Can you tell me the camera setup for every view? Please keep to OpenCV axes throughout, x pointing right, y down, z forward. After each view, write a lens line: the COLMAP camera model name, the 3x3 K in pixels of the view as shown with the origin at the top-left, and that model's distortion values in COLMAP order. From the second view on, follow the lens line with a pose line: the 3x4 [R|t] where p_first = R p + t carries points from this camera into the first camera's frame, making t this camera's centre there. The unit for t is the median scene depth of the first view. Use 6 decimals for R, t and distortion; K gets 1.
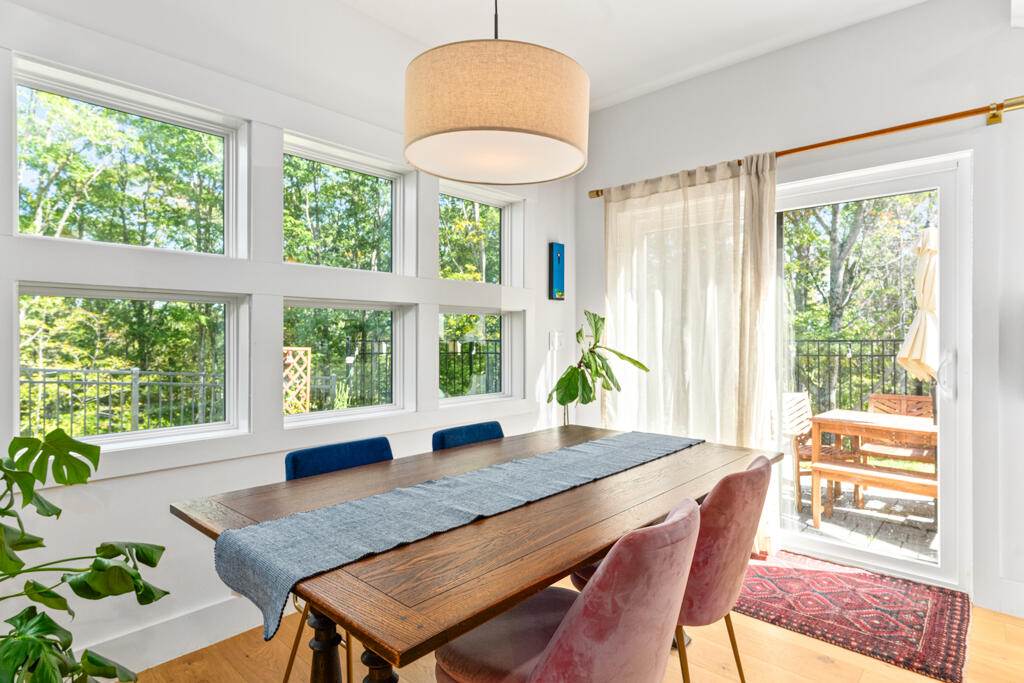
lens RADIAL K [[546.2, 0, 512.0], [0, 546.2, 341.5], [0, 0, 1]] dist [-0.001274, -0.000383]
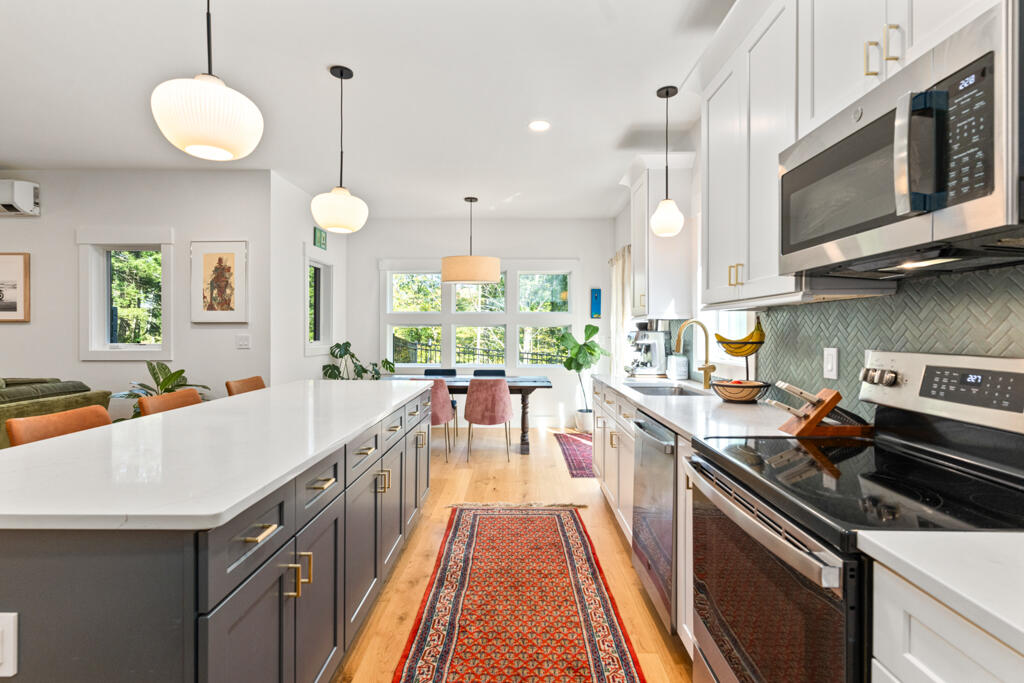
lens RADIAL K [[486.4, 0, 514.8], [0, 486.4, 332.2], [0, 0, 1]] dist [-0.000179, -0.000013]
pose [[0.666635, 0.004771, -0.745369, 1.418490], [-0.008996, 0.999958, -0.001646, -0.026121], [0.745330, 0.007803, 0.666650, -0.429385]]
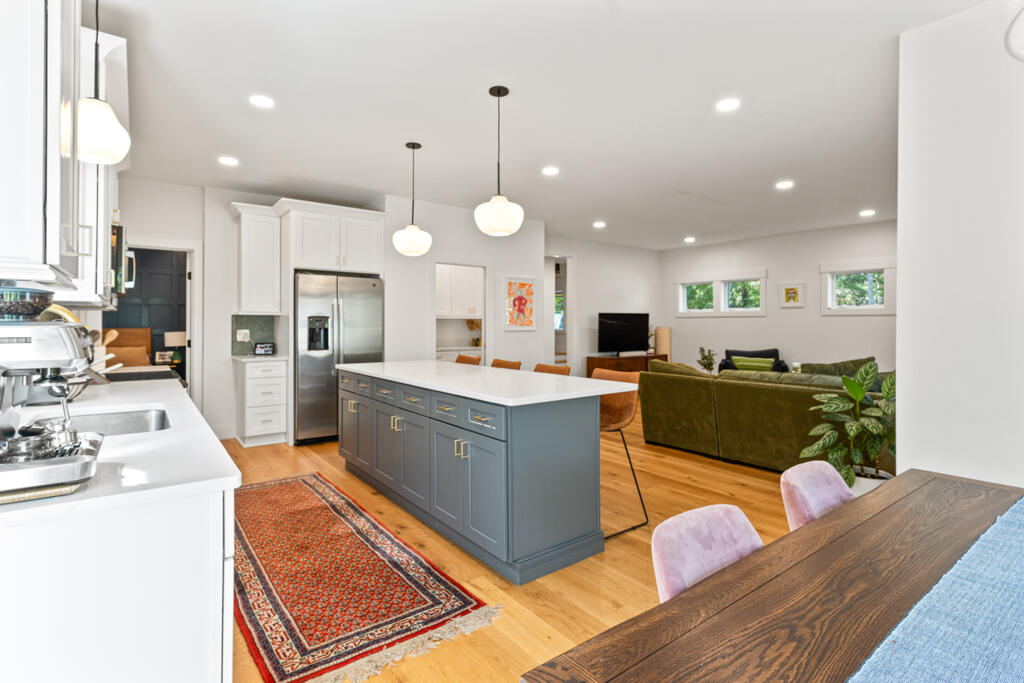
lens RADIAL K [[495.8, 0, 510.9], [0, 495.8, 319.4], [0, 0, 1]] dist [0.029874, 0.000019]
pose [[-0.982328, 0.002222, 0.187153, 0.296142], [0.001485, 0.999991, -0.004076, -0.033557], [-0.187160, -0.003726, -0.982322, 0.951616]]
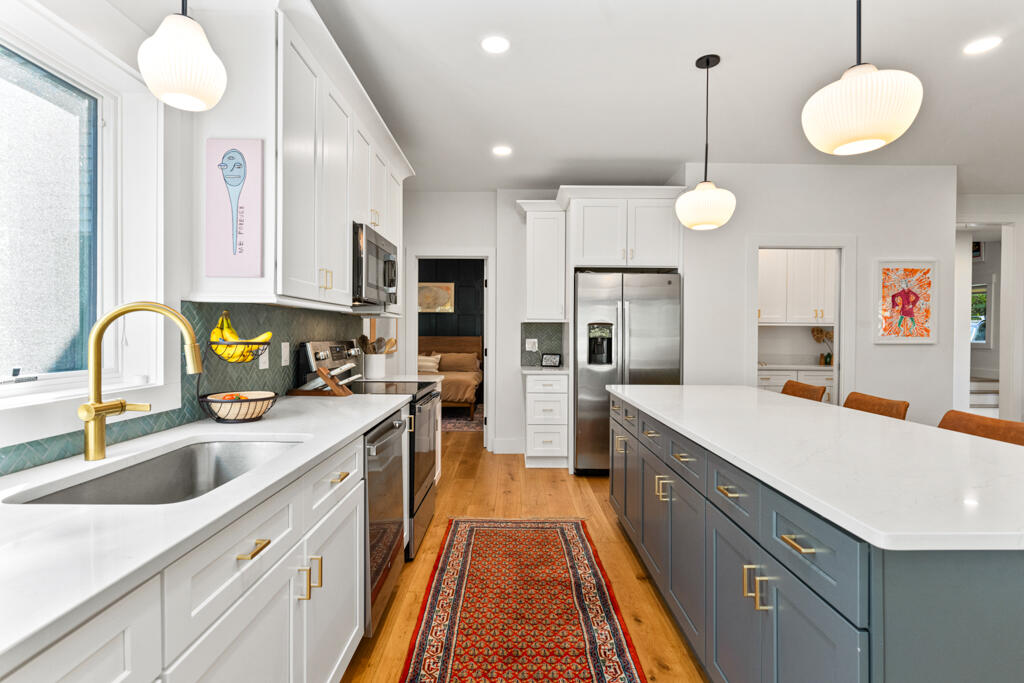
lens RADIAL K [[508.3, 0, 524.1], [0, 508.3, 338.9], [0, 0, 1]] dist [0.003097, 0.001065]
pose [[-0.690539, -0.009977, 0.723227, 0.372320], [0.000764, 0.999894, 0.014523, -0.028623], [-0.723295, 0.010581, -0.690458, 0.543682]]
